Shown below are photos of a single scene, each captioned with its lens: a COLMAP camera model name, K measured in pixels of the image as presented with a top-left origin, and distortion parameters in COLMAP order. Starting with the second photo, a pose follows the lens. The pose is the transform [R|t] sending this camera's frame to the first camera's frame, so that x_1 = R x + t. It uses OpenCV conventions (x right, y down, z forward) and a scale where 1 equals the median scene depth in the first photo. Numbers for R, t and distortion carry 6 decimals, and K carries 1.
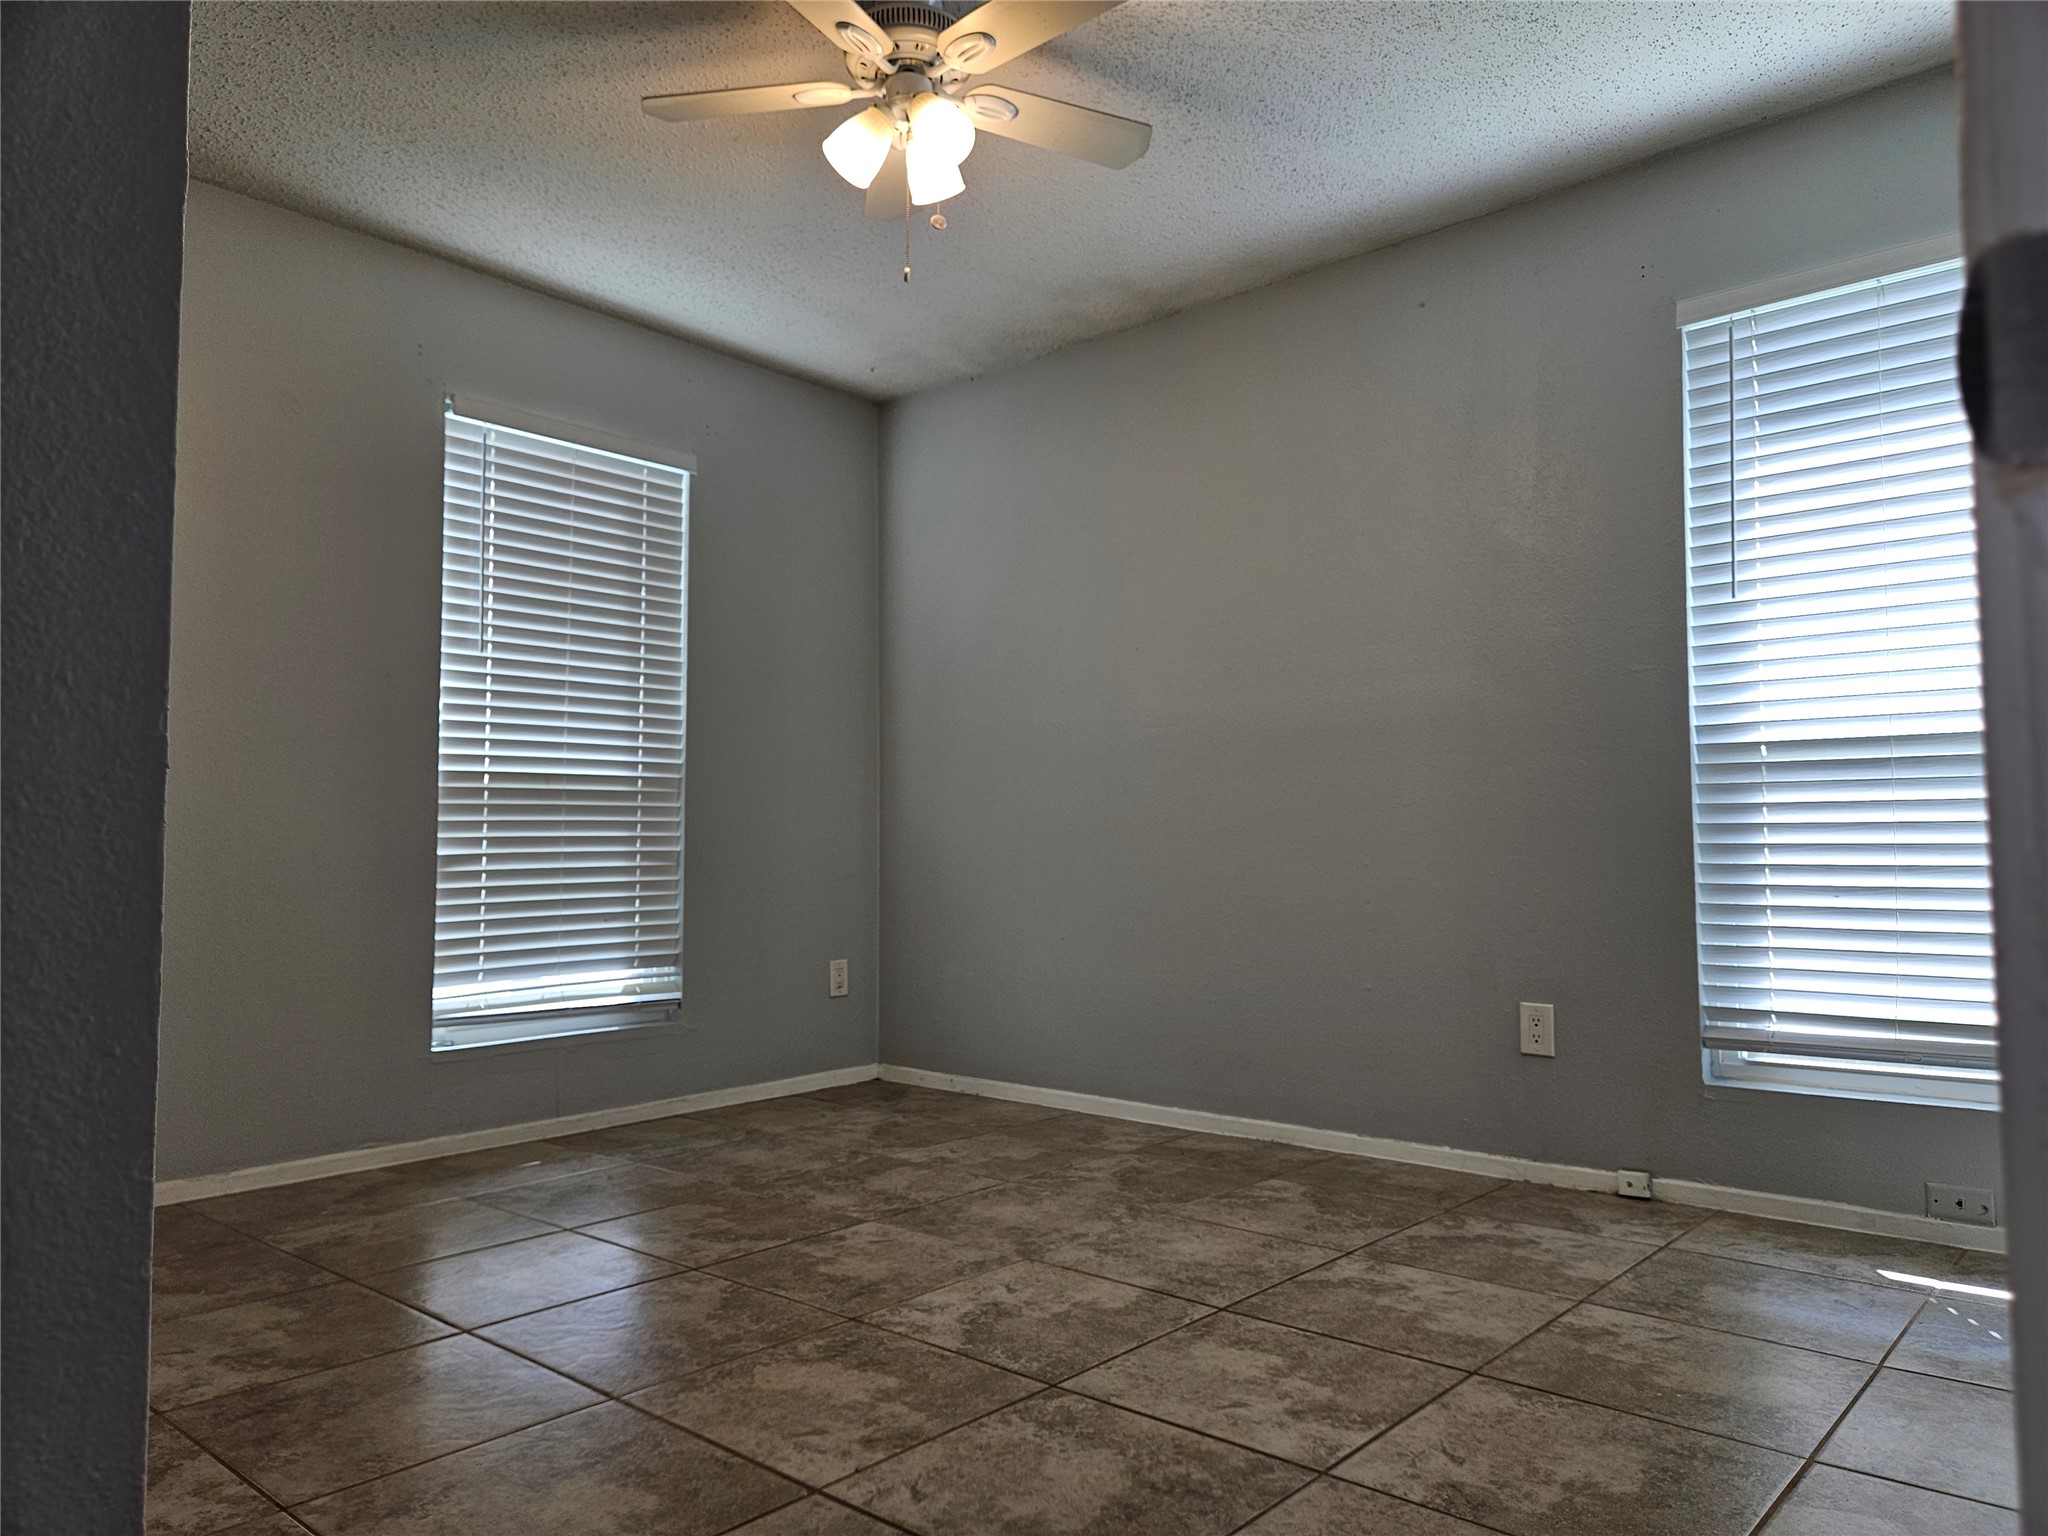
lens RADIAL K [[1397.9, 0, 1039.3], [0, 1397.9, 766.1], [0, 0, 1]] dist [0.094311, -0.097879]
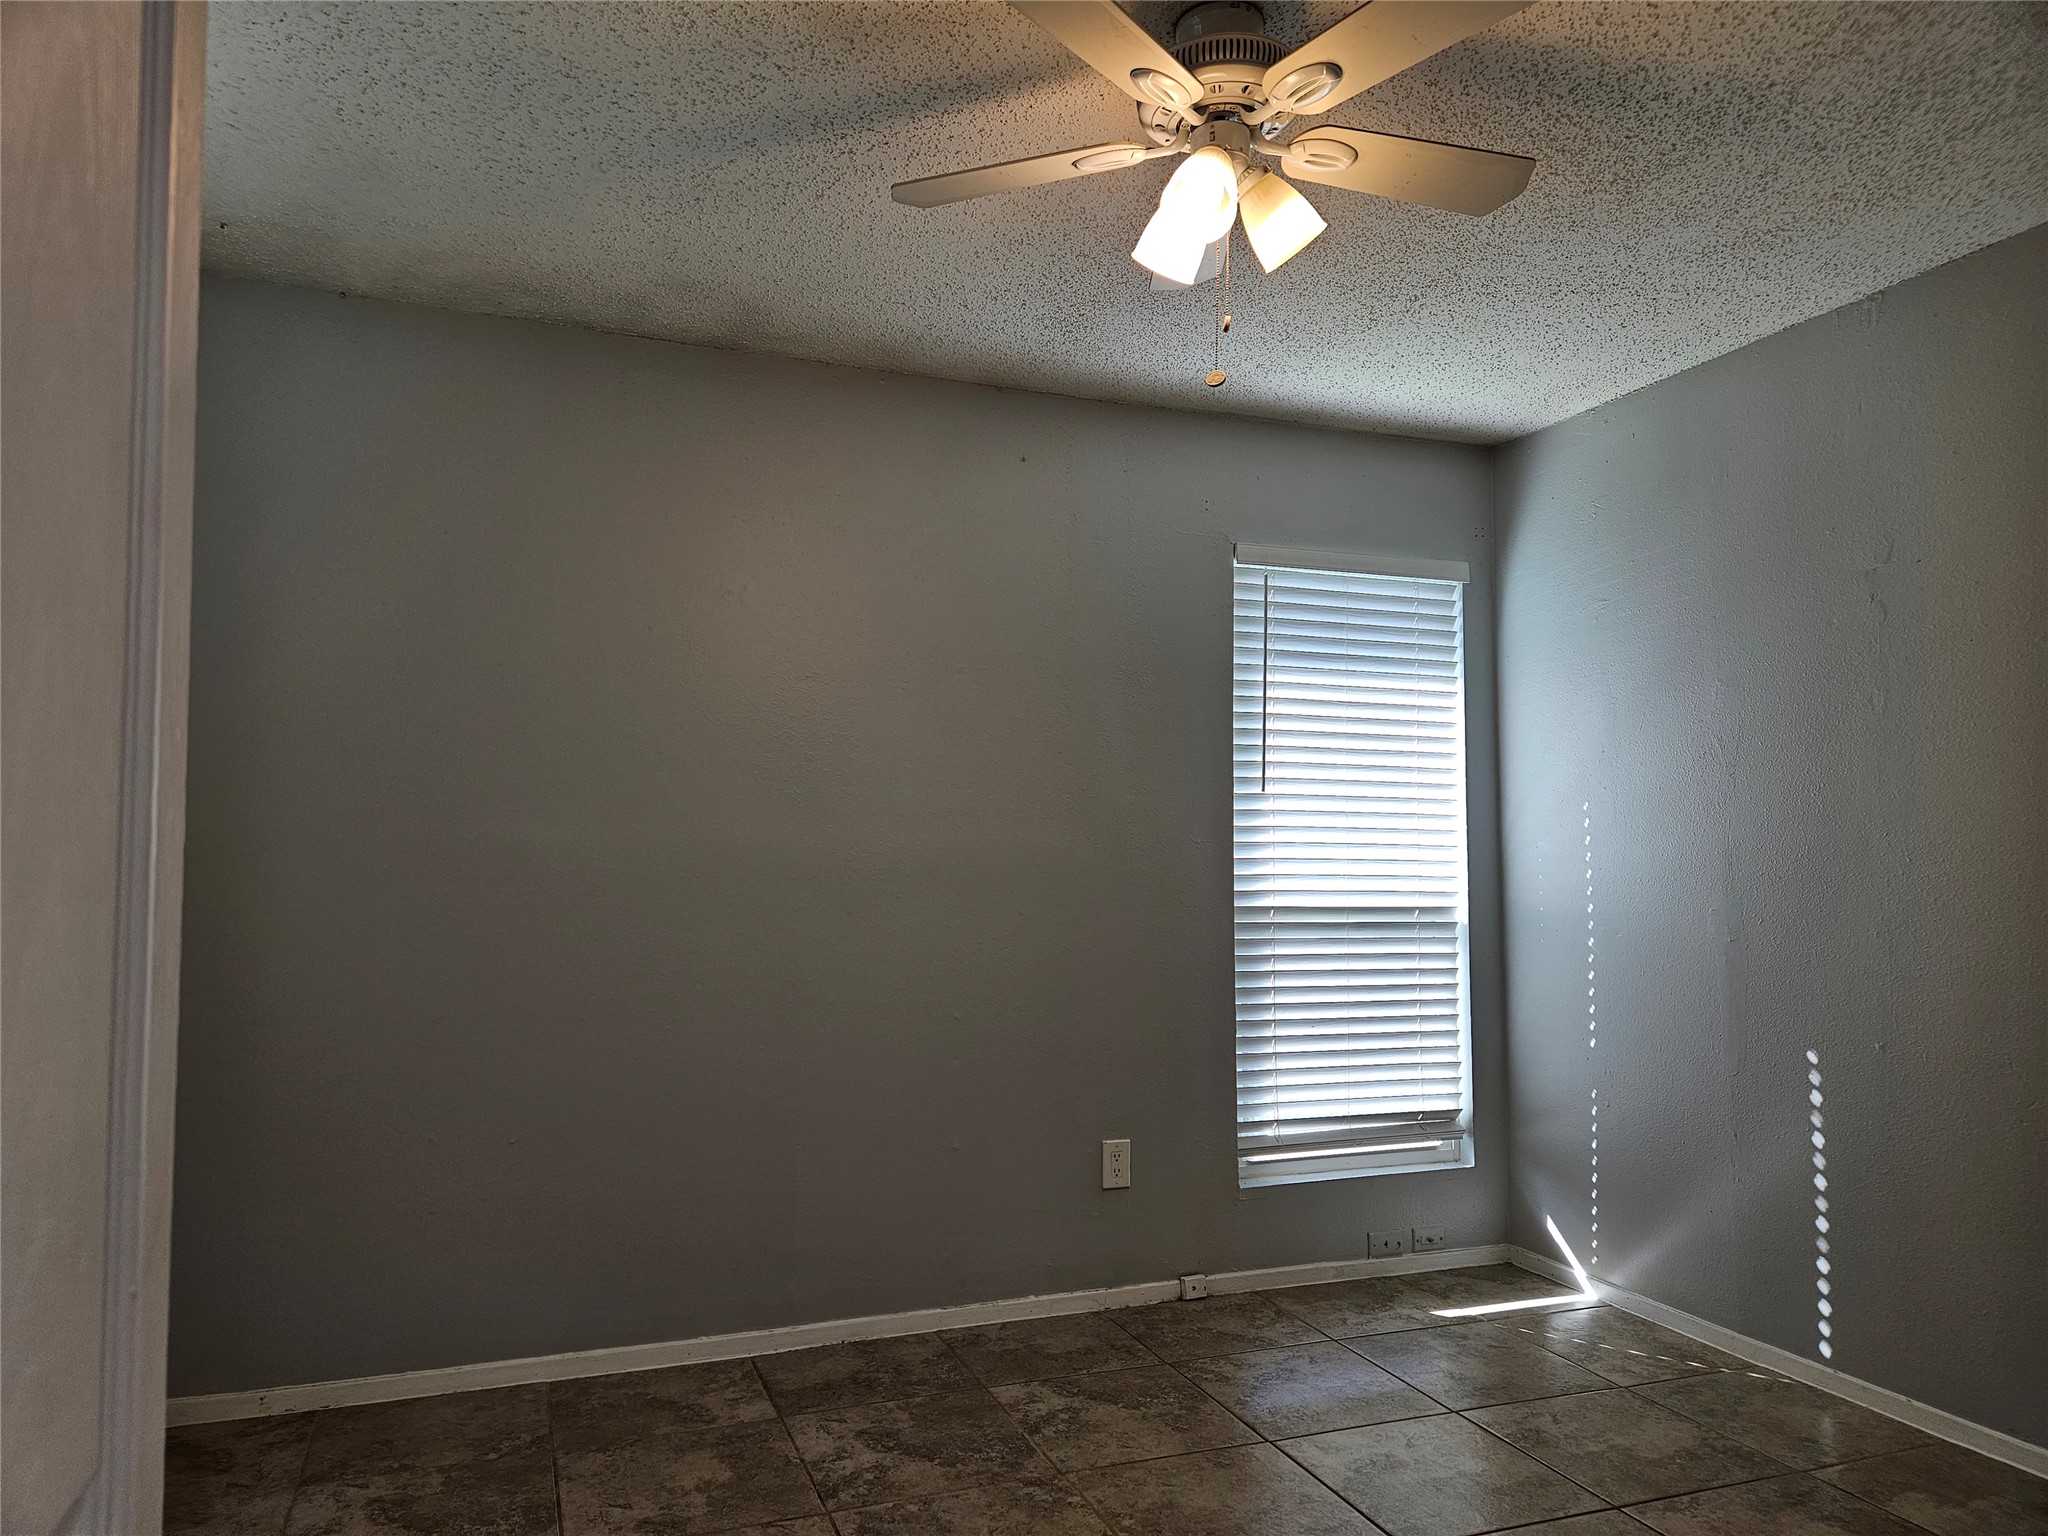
lens RADIAL K [[1397.9, 0, 1039.3], [0, 1397.9, 766.1], [0, 0, 1]] dist [0.094311, -0.097879]
pose [[0.467909, 0.053161, 0.882176, -0.874813], [-0.068742, 0.997354, -0.023640, -0.122388], [-0.881099, -0.049581, 0.470326, 0.745477]]
